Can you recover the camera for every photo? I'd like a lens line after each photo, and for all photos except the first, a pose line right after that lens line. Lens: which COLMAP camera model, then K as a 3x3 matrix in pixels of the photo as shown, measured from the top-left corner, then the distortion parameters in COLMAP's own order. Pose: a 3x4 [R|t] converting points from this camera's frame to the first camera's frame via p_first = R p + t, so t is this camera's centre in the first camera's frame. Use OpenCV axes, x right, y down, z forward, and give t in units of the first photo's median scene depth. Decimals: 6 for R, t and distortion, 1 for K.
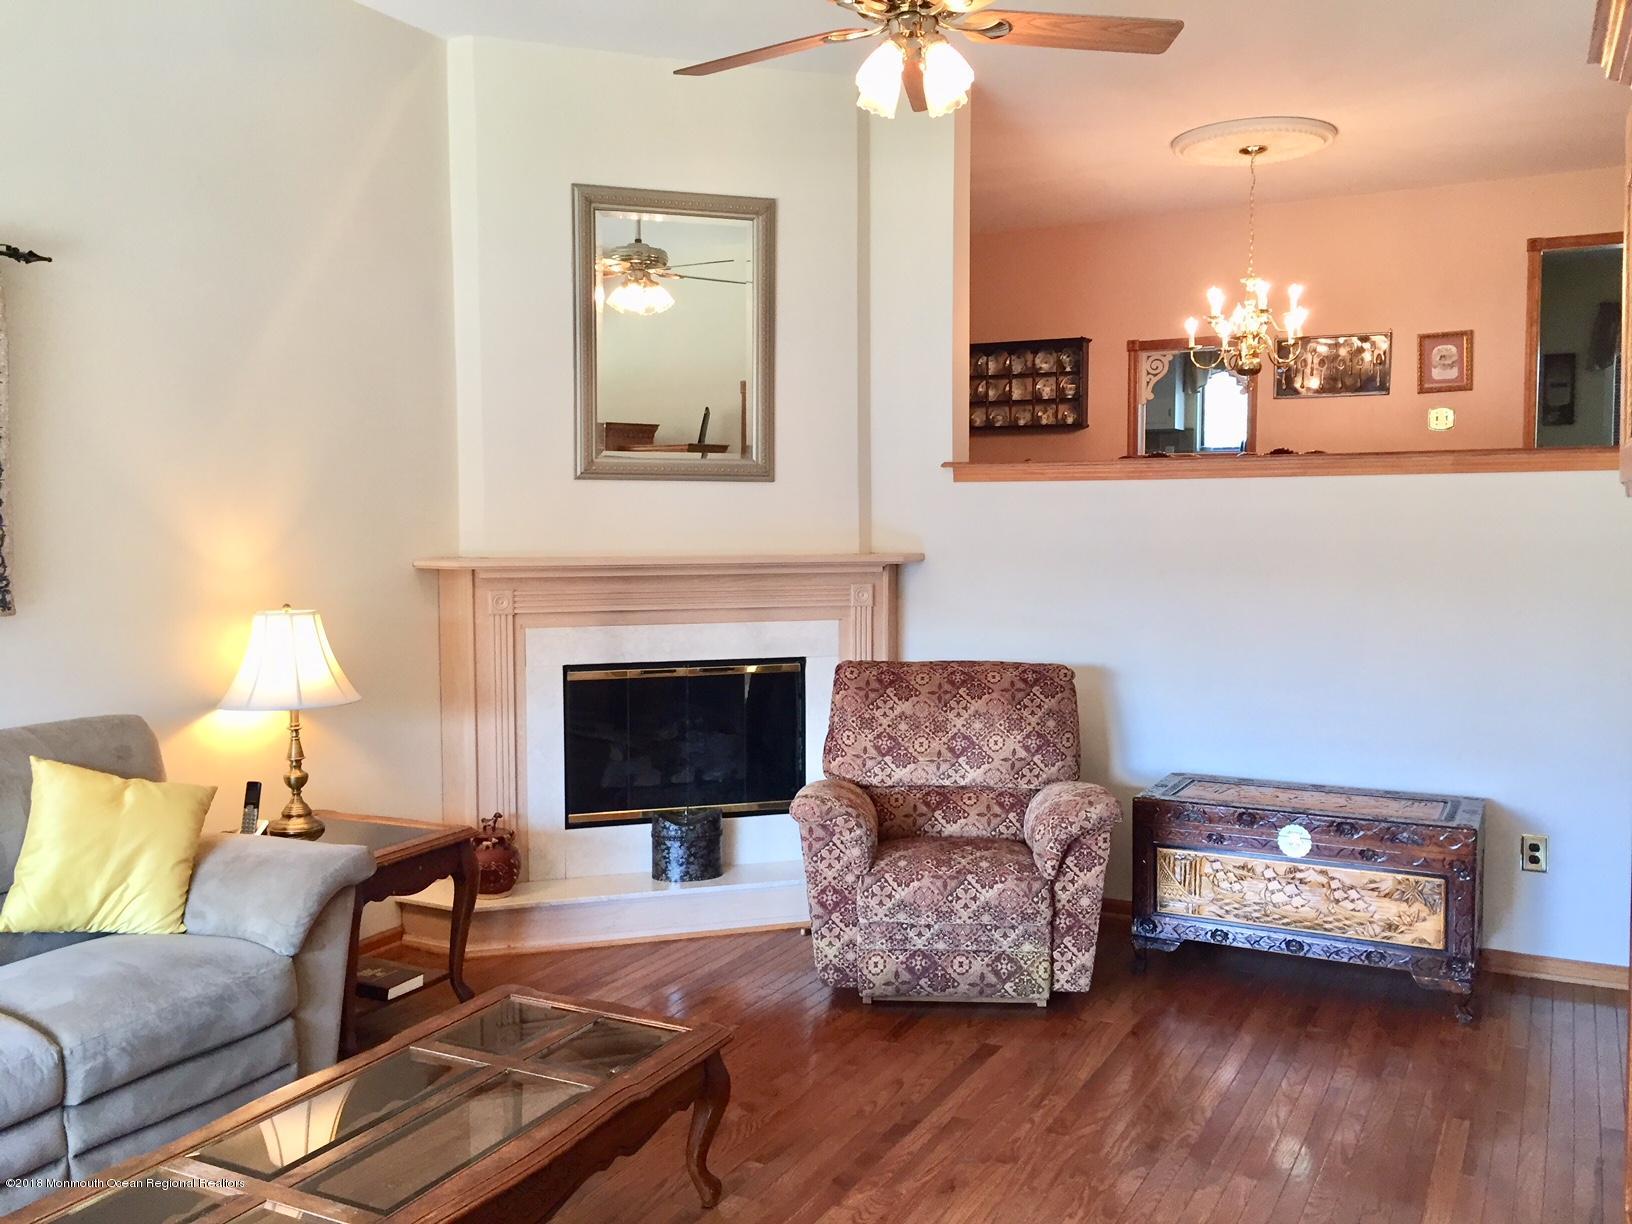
lens RADIAL K [[1382.2, 0, 814.9], [0, 1382.2, 609.0], [0, 0, 1]] dist [0.009950, 0.005241]
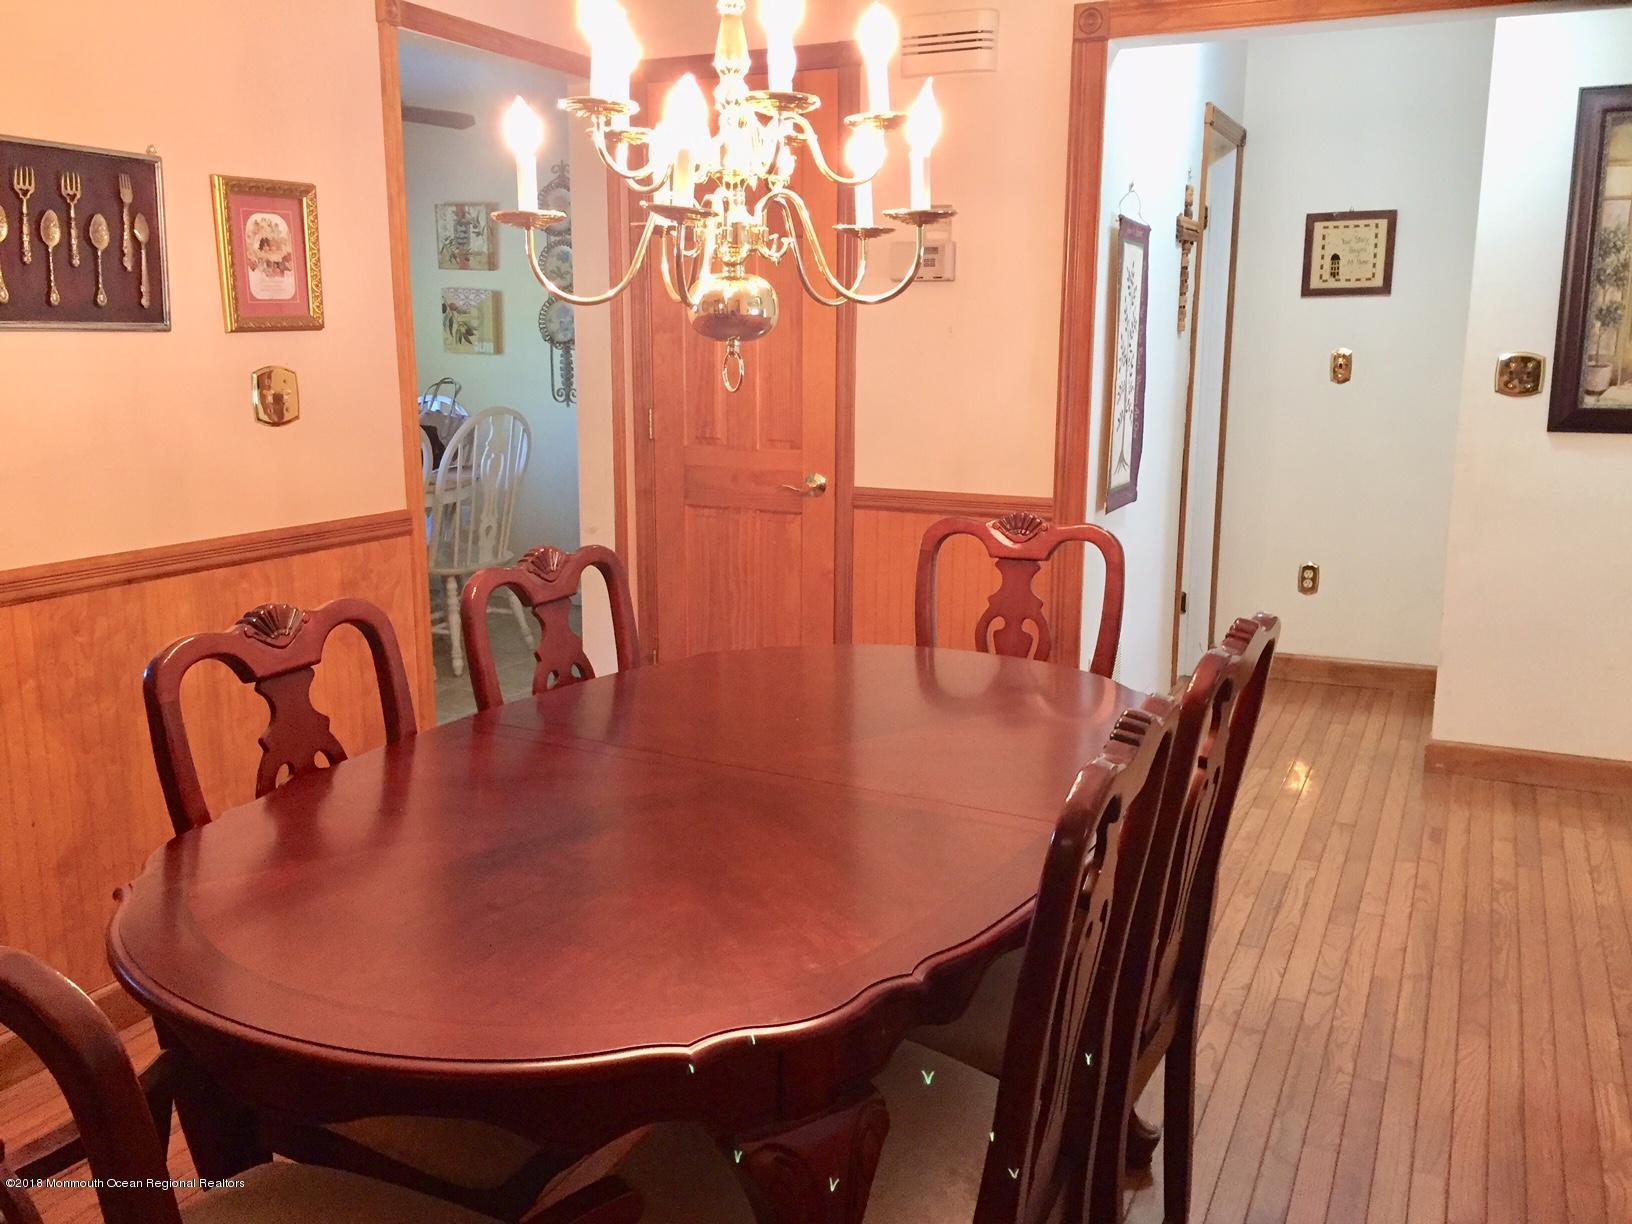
lens RADIAL K [[1382.2, 0, 814.5], [0, 1382.2, 608.7], [0, 0, 1]] dist [0.009950, 0.005241]
pose [[-0.020458, -0.192435, 0.981097, 0.046117], [0.063772, 0.979052, 0.193364, -0.170243], [-0.997755, 0.066522, -0.007758, 0.995316]]
